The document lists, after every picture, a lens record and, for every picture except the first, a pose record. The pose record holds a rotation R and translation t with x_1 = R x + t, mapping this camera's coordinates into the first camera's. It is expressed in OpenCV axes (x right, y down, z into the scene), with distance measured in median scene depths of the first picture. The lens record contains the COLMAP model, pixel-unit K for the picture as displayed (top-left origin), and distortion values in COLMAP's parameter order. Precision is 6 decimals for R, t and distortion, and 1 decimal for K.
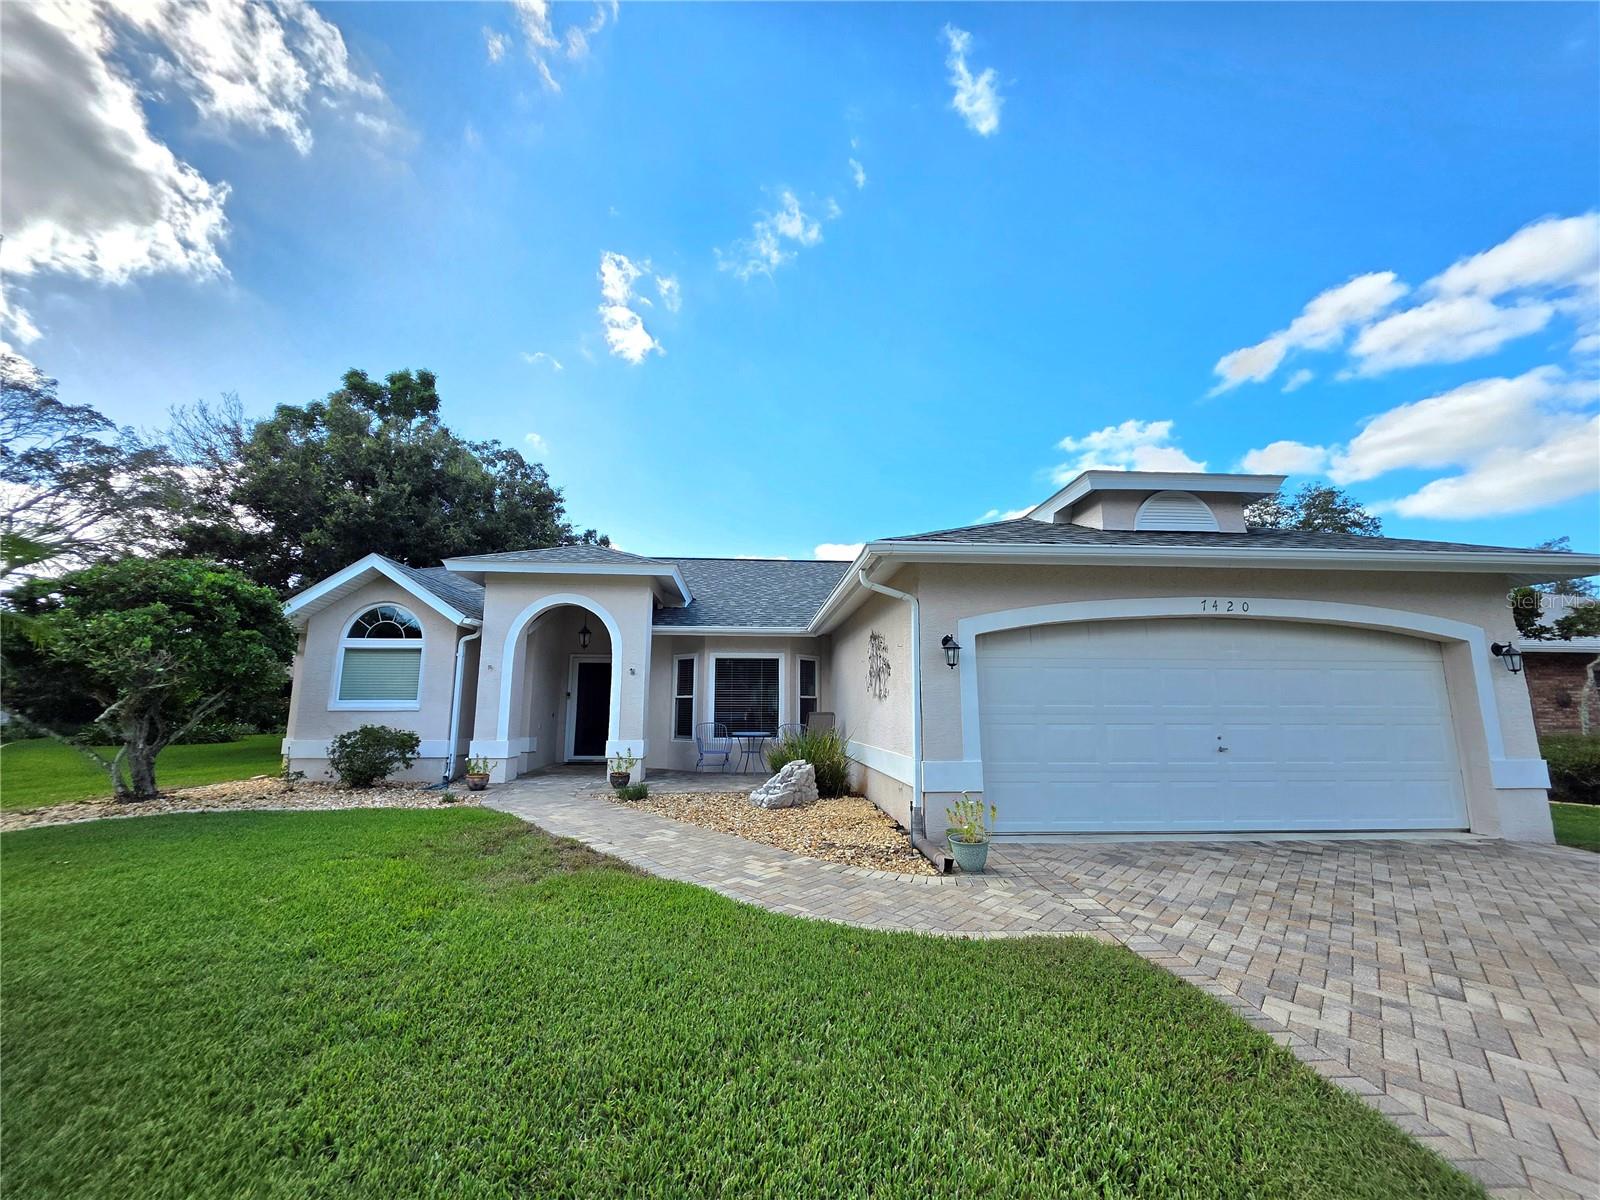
lens RADIAL K [[639.7, 0, 799.5], [0, 639.7, 599.2], [0, 0, 1]] dist [0.007709, -0.001461]
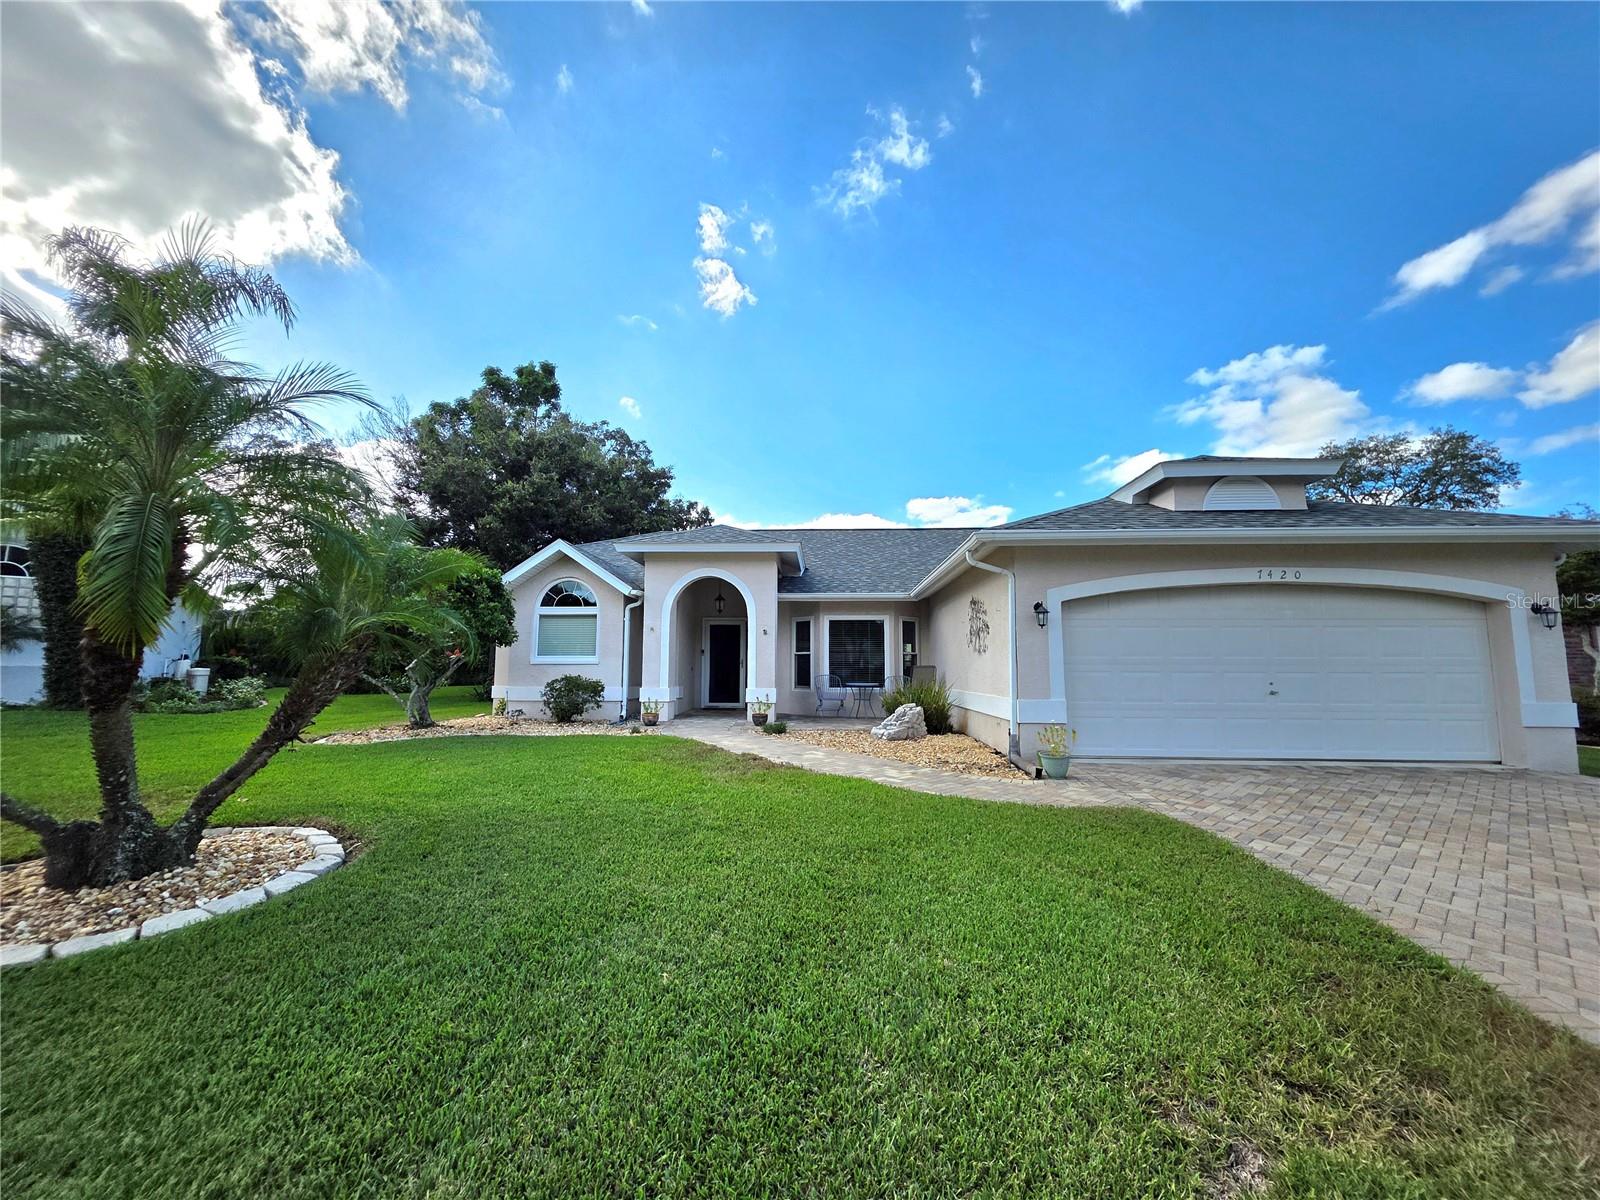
lens RADIAL K [[639.7, 0, 800.1], [0, 639.7, 601.4], [0, 0, 1]] dist [0.007709, -0.001461]
pose [[0.992243, -0.011518, -0.123777, -0.050381], [0.019613, 0.997733, 0.064382, -0.022650], [0.122755, -0.066311, 0.990219, -0.197881]]
